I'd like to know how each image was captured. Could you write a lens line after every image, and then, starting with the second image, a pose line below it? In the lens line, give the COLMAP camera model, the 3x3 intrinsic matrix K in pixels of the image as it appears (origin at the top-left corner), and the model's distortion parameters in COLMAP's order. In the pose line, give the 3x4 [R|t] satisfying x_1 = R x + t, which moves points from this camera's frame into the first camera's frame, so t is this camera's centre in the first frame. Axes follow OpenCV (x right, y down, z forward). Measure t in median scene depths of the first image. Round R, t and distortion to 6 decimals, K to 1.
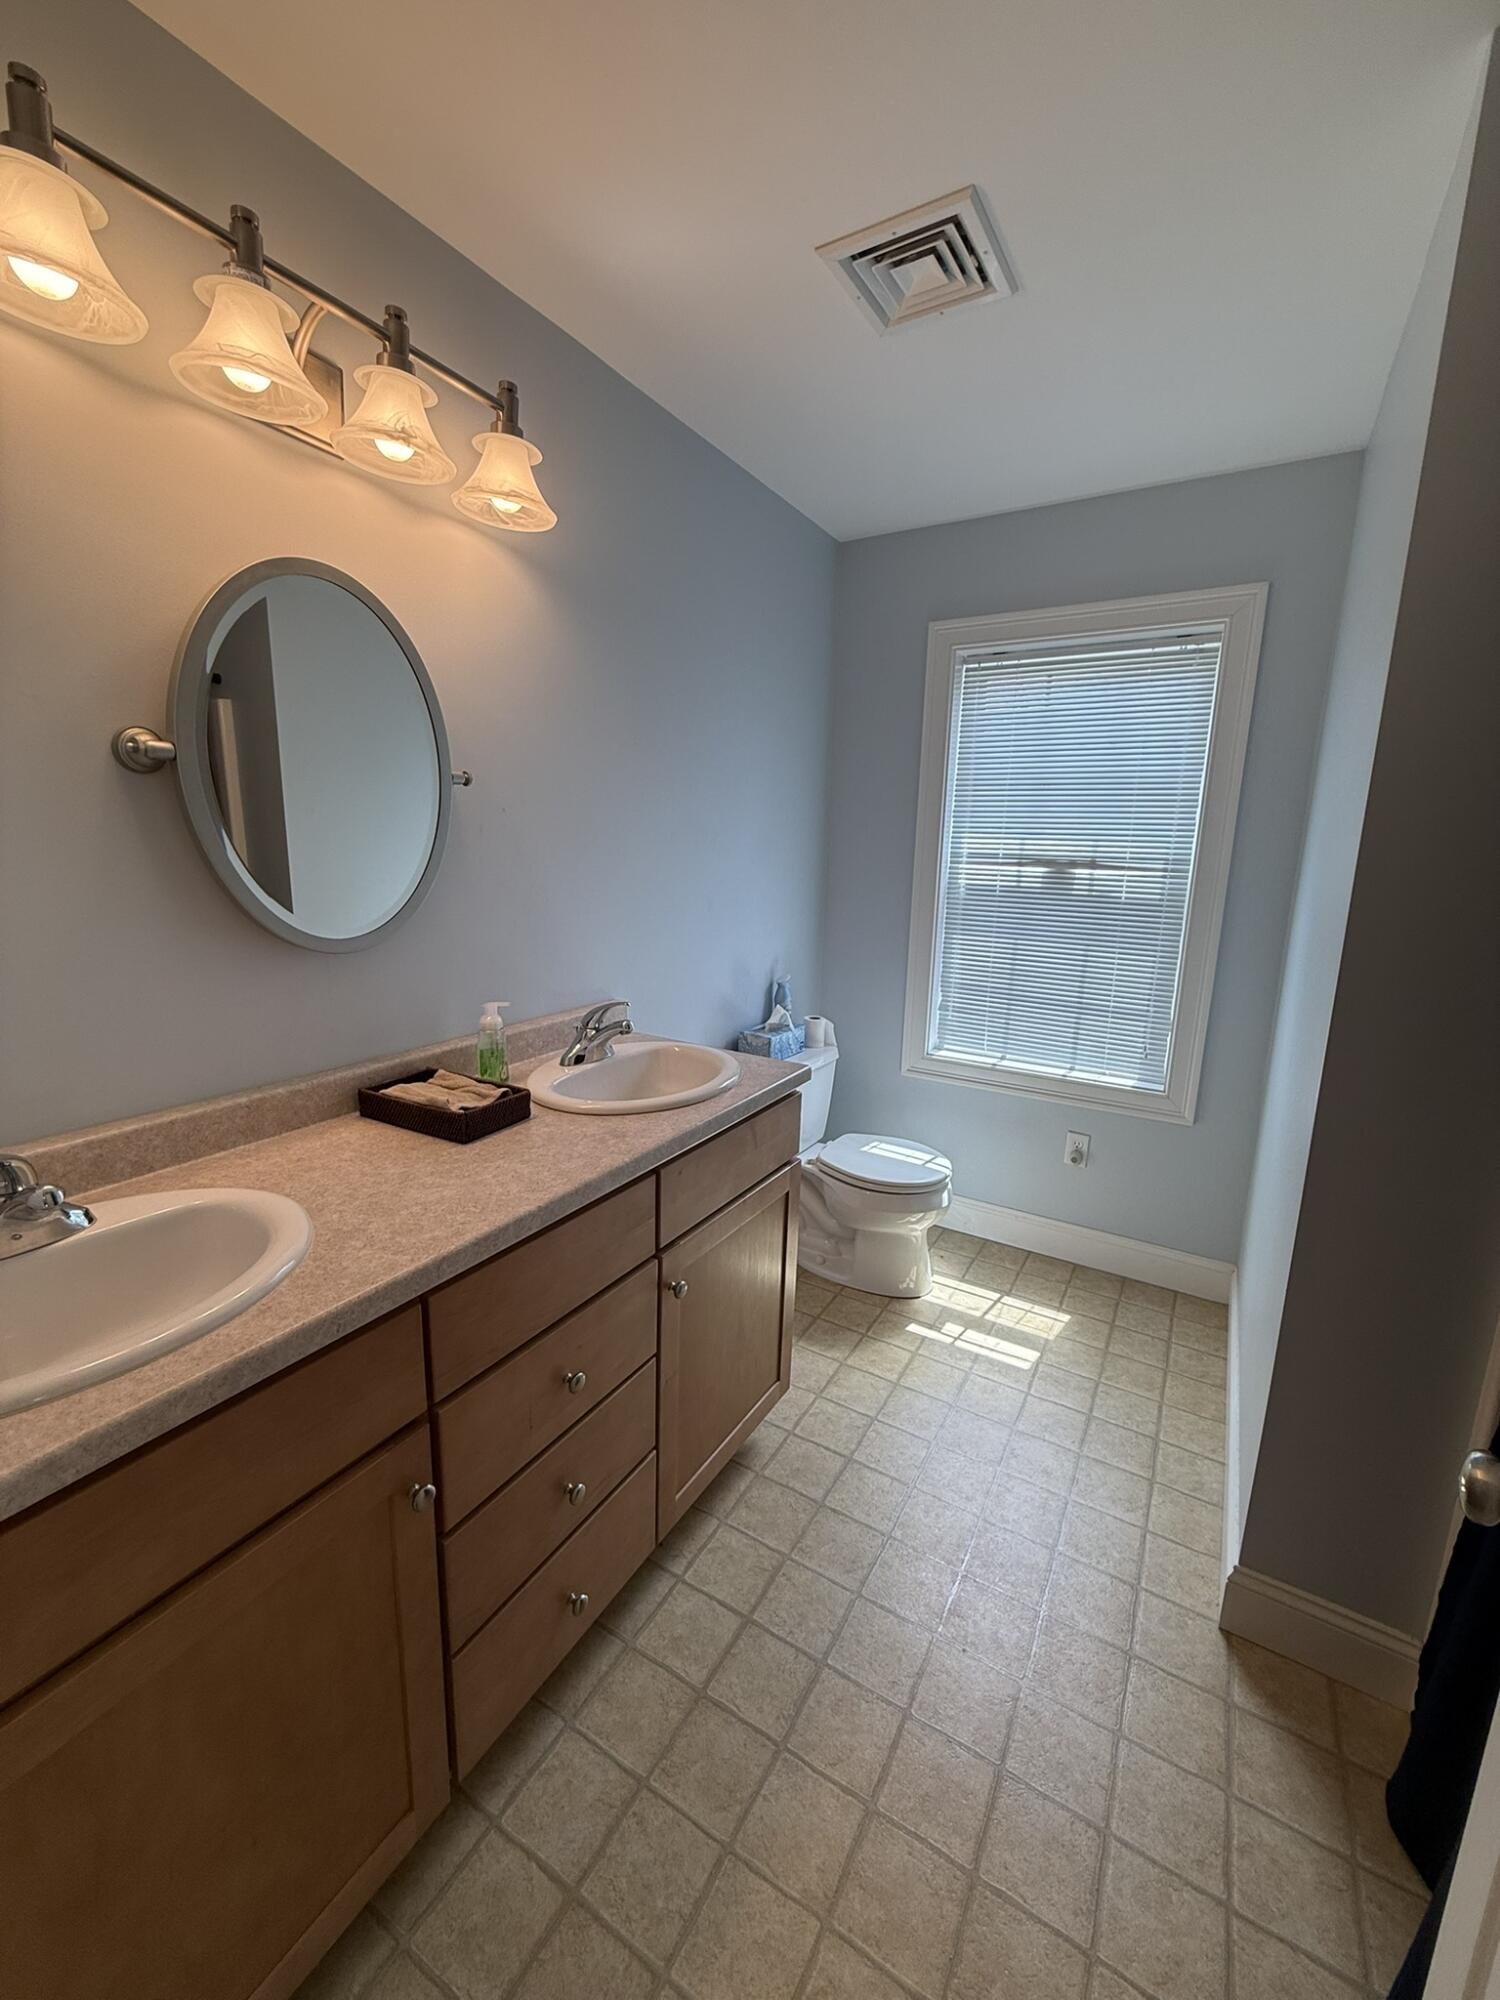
lens RADIAL K [[803.1, 0, 752.6], [0, 803.1, 998.3], [0, 0, 1]] dist [-0.000802, 0.001410]
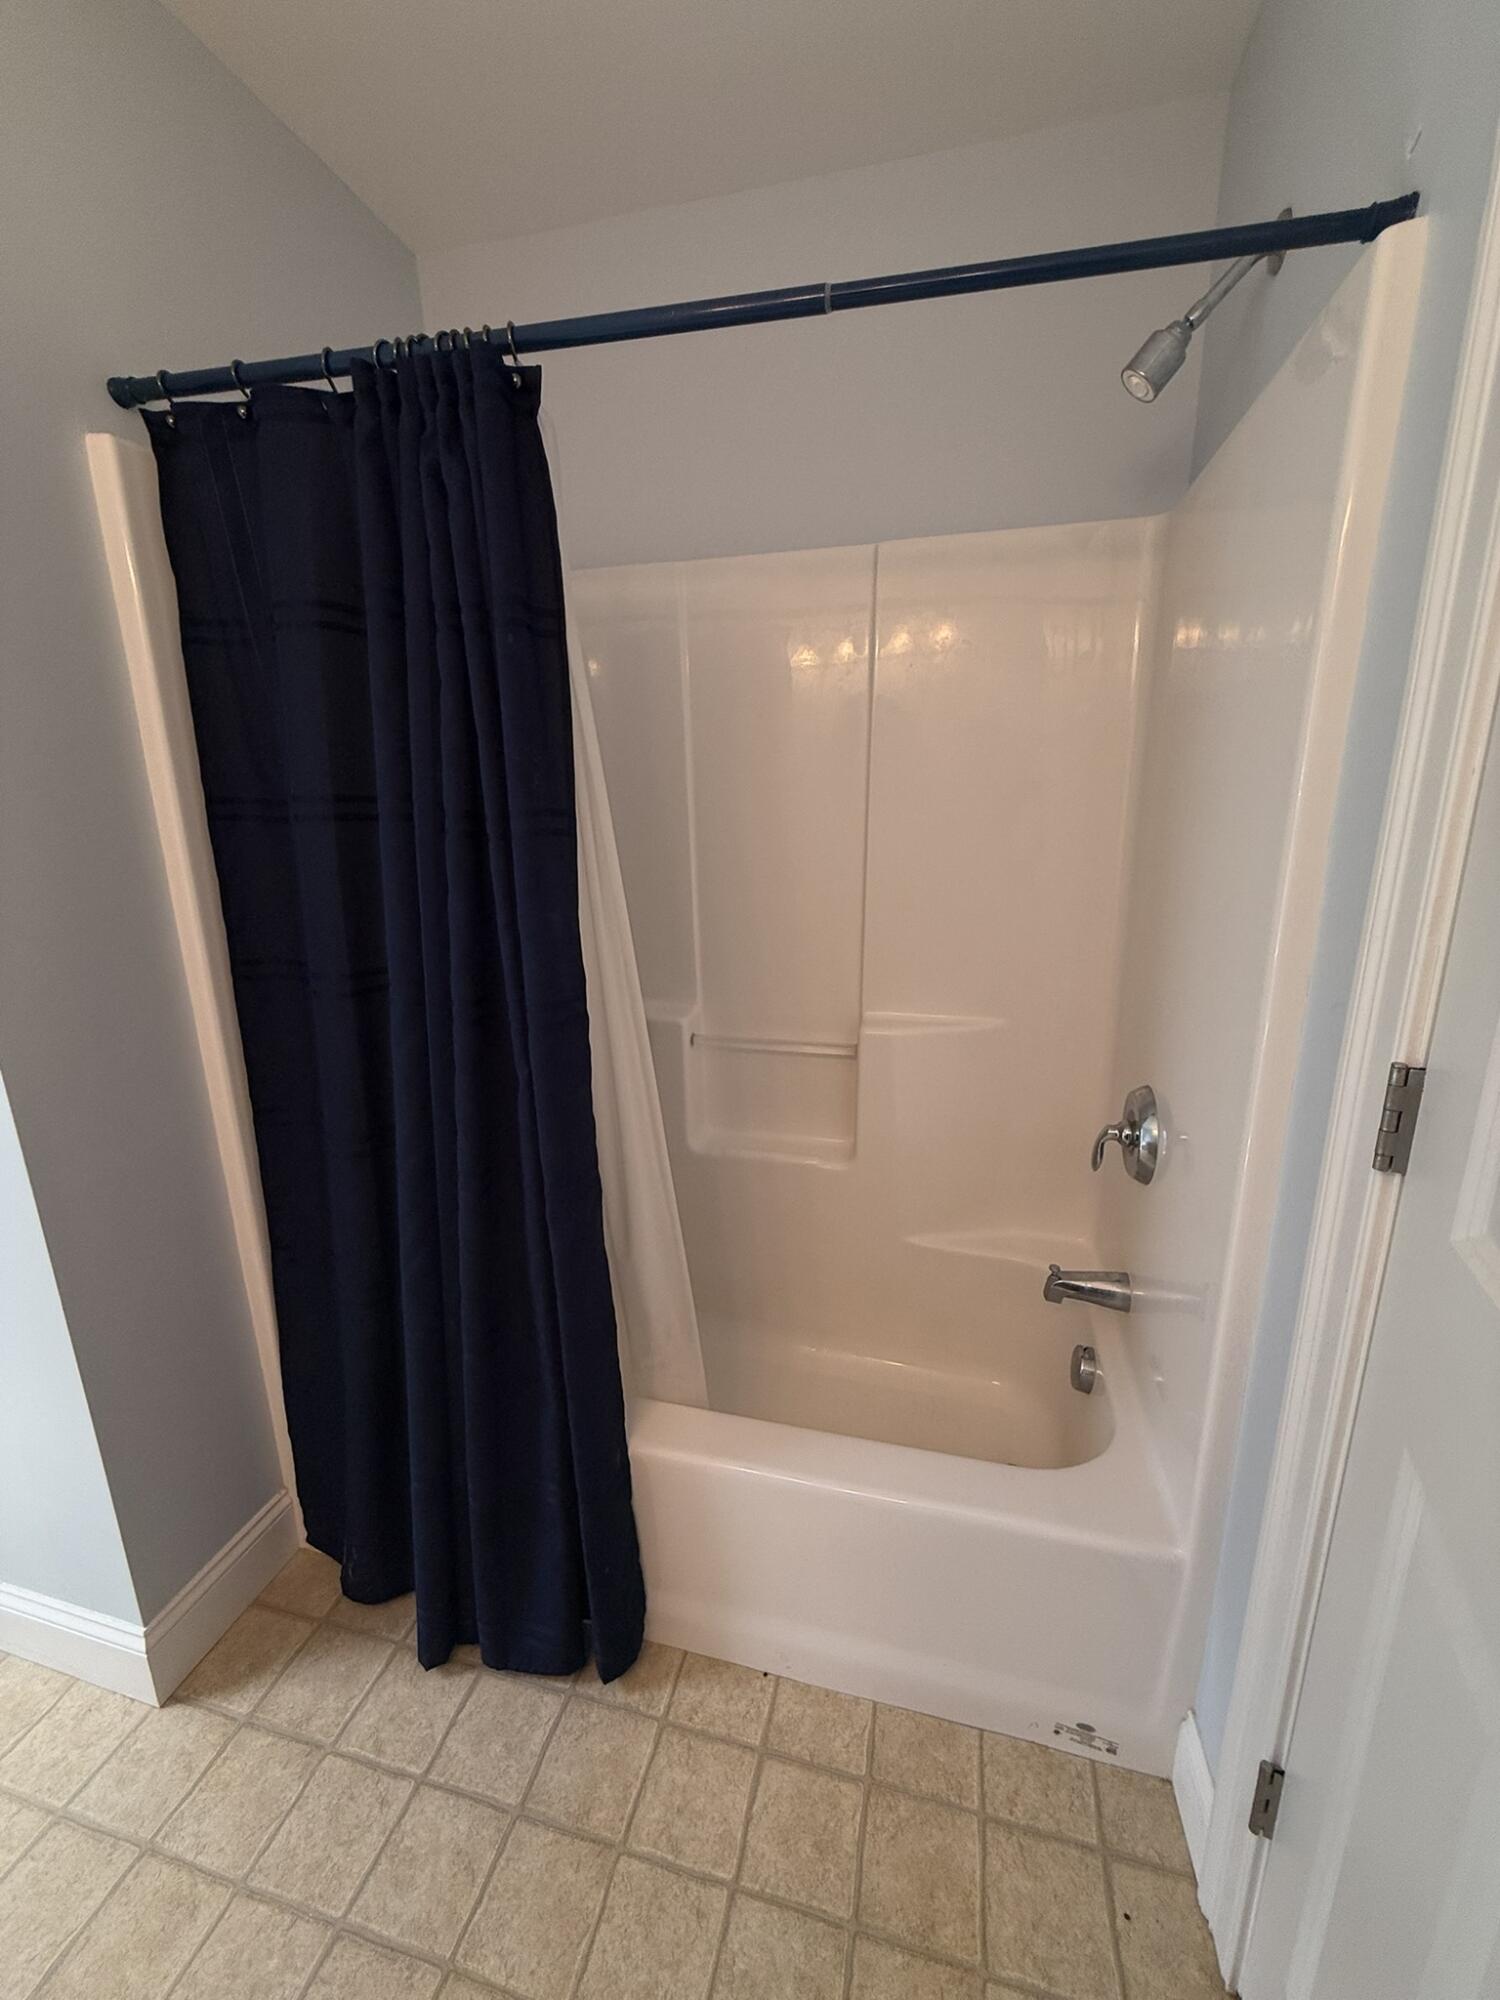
lens RADIAL K [[803.1, 0, 751.5], [0, 803.1, 890.1], [0, 0, 1]] dist [-0.000802, 0.001410]
pose [[-0.270922, -0.142608, 0.951979, -0.340763], [0.190995, 0.961339, 0.198365, -0.109601], [-0.943463, 0.235565, -0.233211, 0.531176]]
